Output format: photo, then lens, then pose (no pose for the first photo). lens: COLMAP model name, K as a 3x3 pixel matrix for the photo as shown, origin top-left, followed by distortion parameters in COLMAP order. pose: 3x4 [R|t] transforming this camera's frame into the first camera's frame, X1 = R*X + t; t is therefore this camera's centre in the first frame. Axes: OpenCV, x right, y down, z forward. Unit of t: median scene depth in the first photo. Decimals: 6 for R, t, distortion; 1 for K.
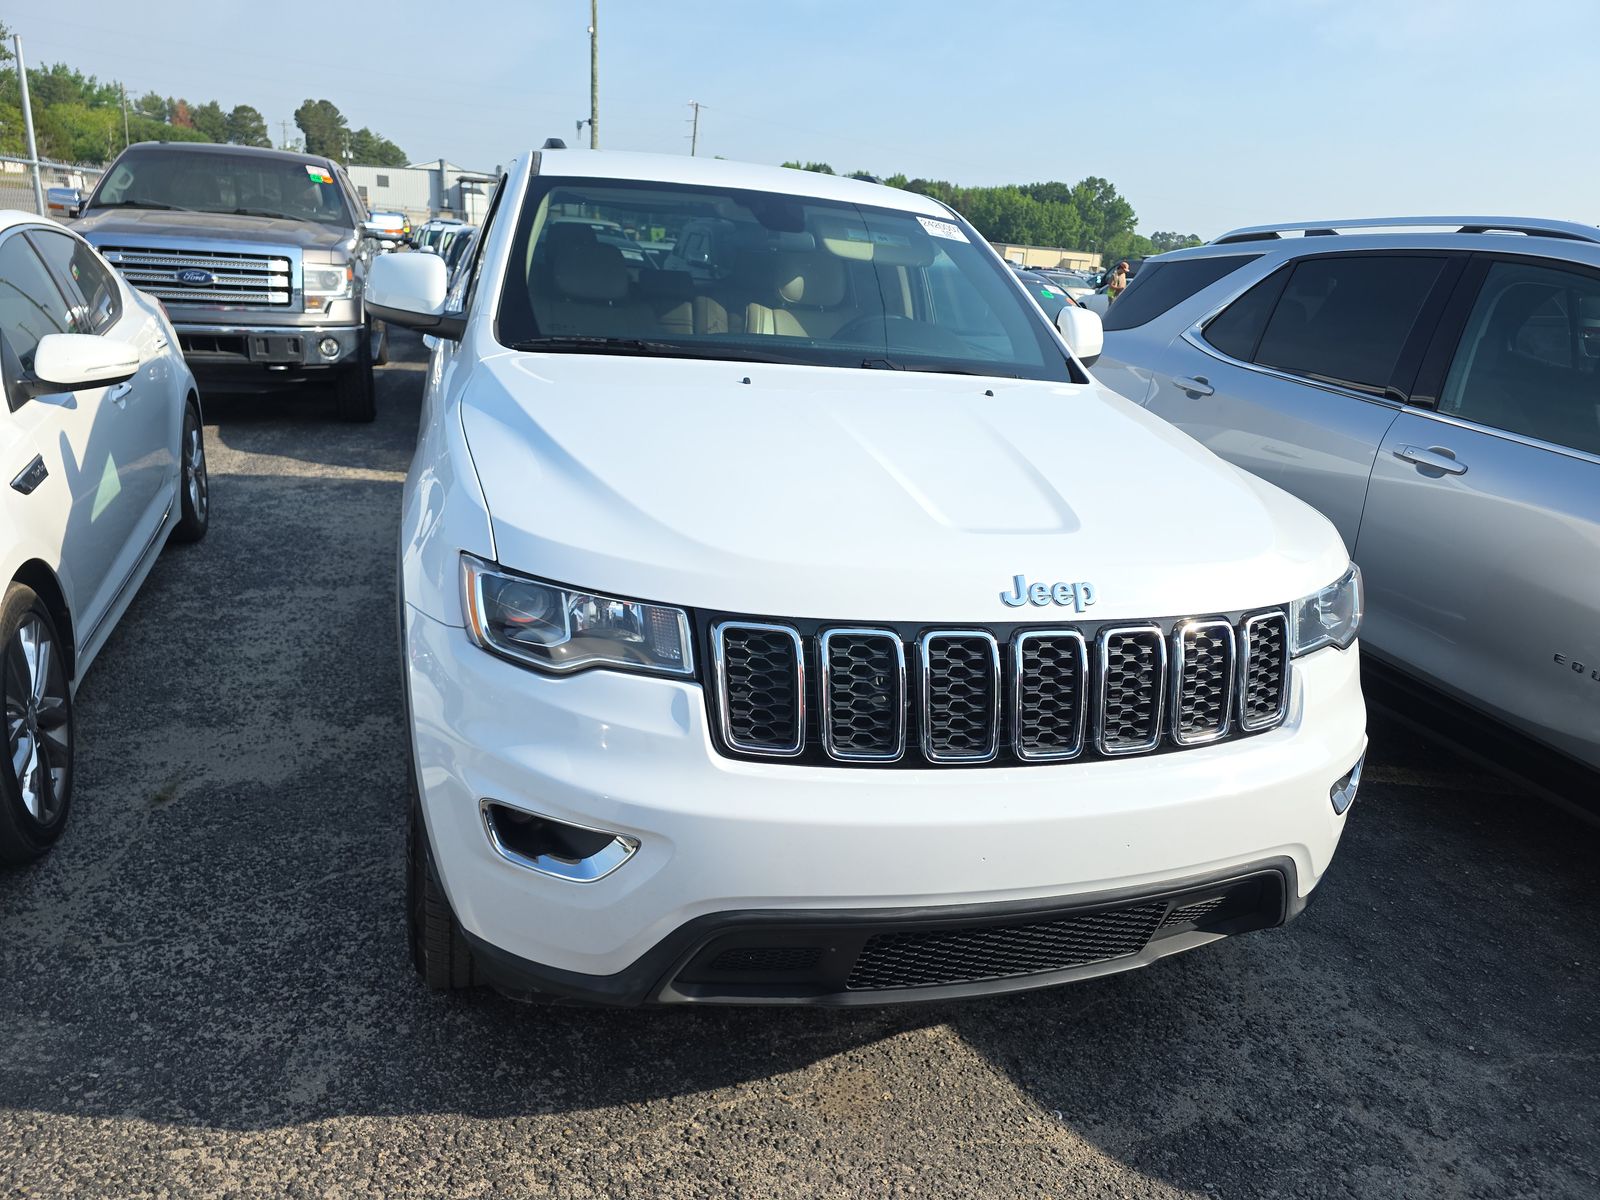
lens RADIAL K [[1093.5, 0, 835.8], [0, 1093.5, 610.4], [0, 0, 1]] dist [0.047352, -0.034420]
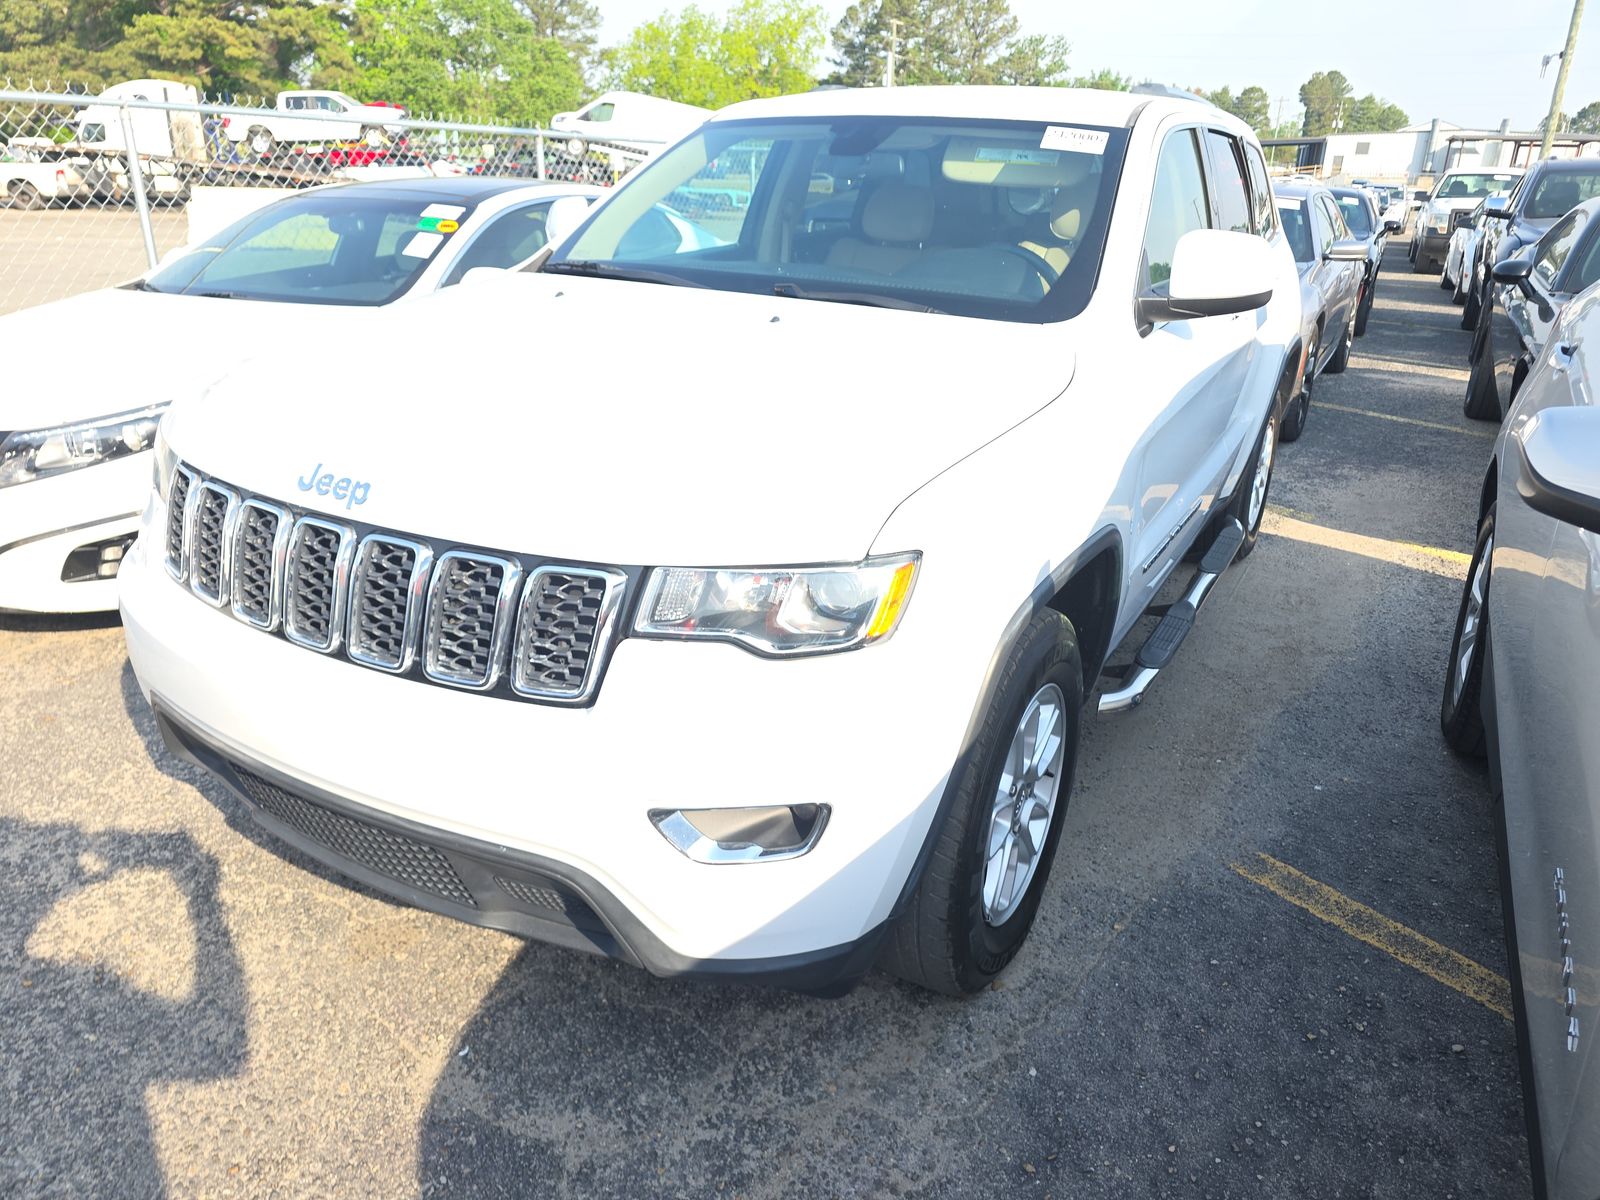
lens RADIAL K [[1093.5, 0, 797.5], [0, 1093.5, 590.8], [0, 0, 1]] dist [0.047352, -0.034420]
pose [[0.670679, 0.209854, -0.711443, 0.860703], [-0.206431, 0.974059, 0.092714, -0.073742], [0.712443, 0.084682, 0.696601, 0.430267]]
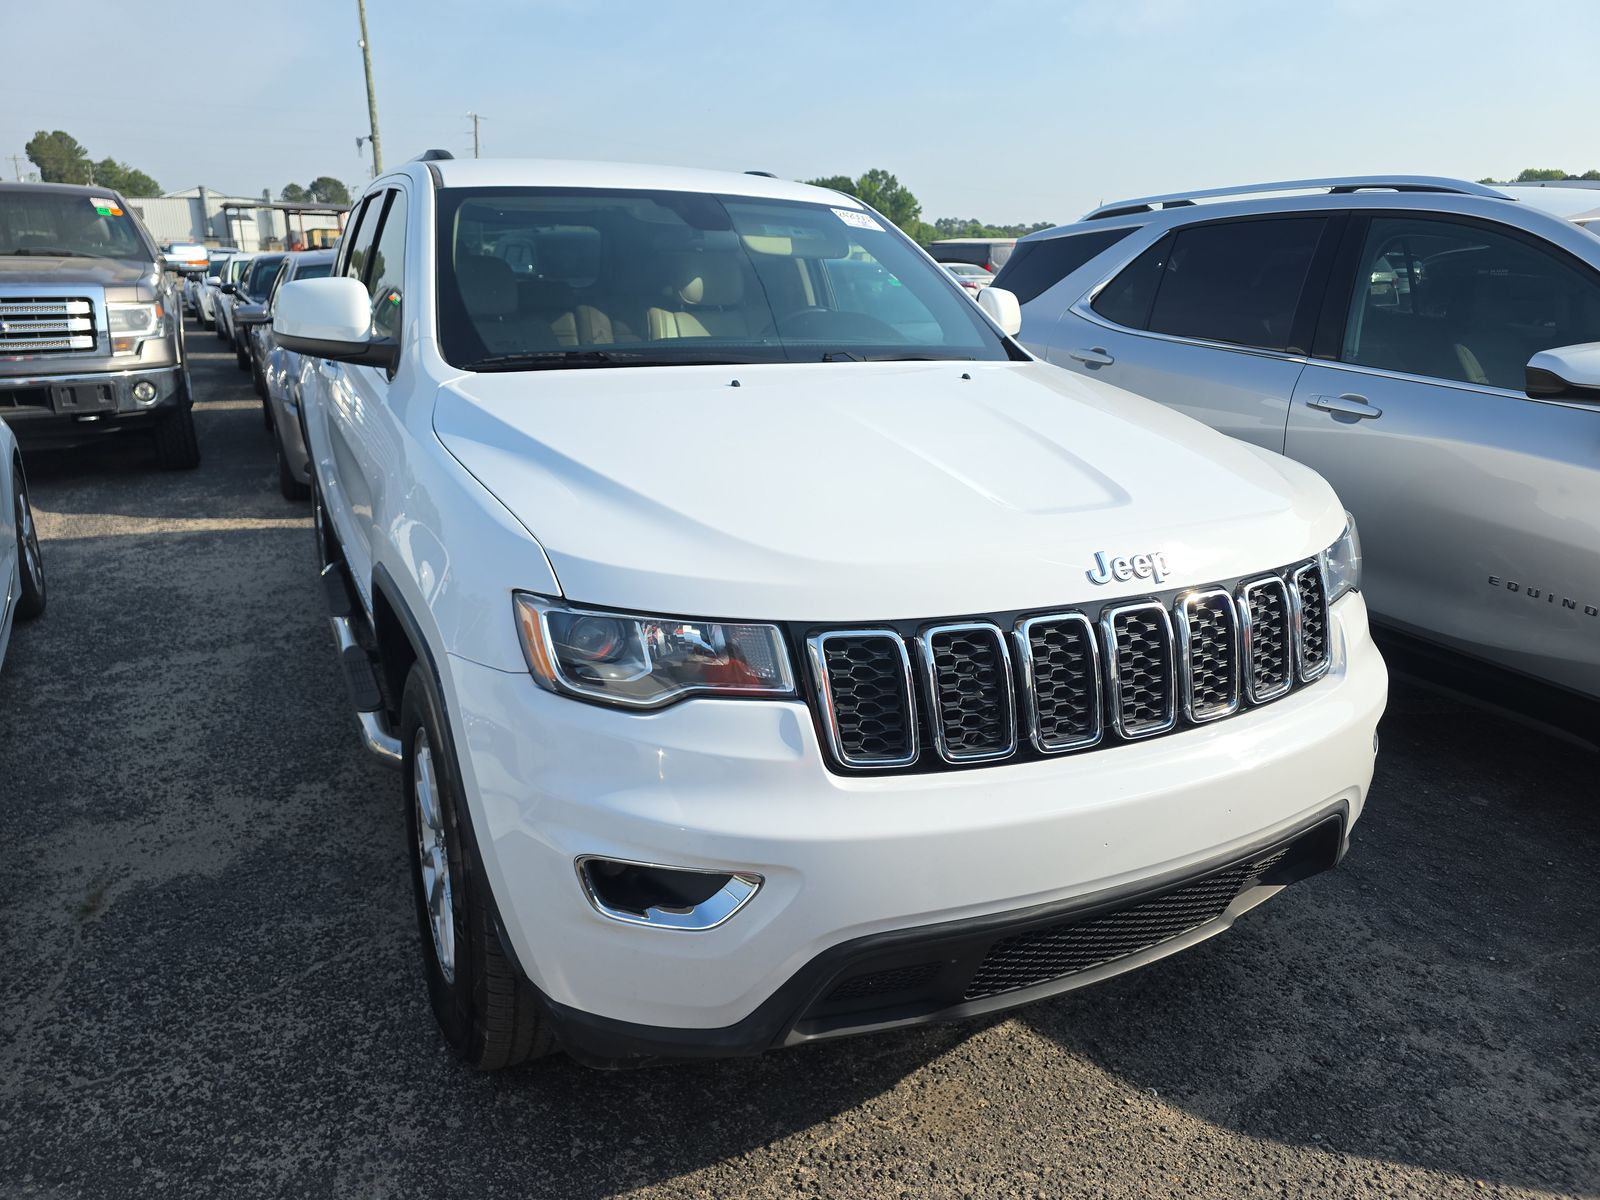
lens RADIAL K [[1093.5, 0, 825.3], [0, 1093.5, 584.8], [0, 0, 1]] dist [0.047352, -0.034420]
pose [[0.983923, -0.108480, 0.141872, -0.152806], [0.111317, 0.993710, -0.012197, -0.012825], [-0.139656, 0.027794, 0.989810, 0.041075]]
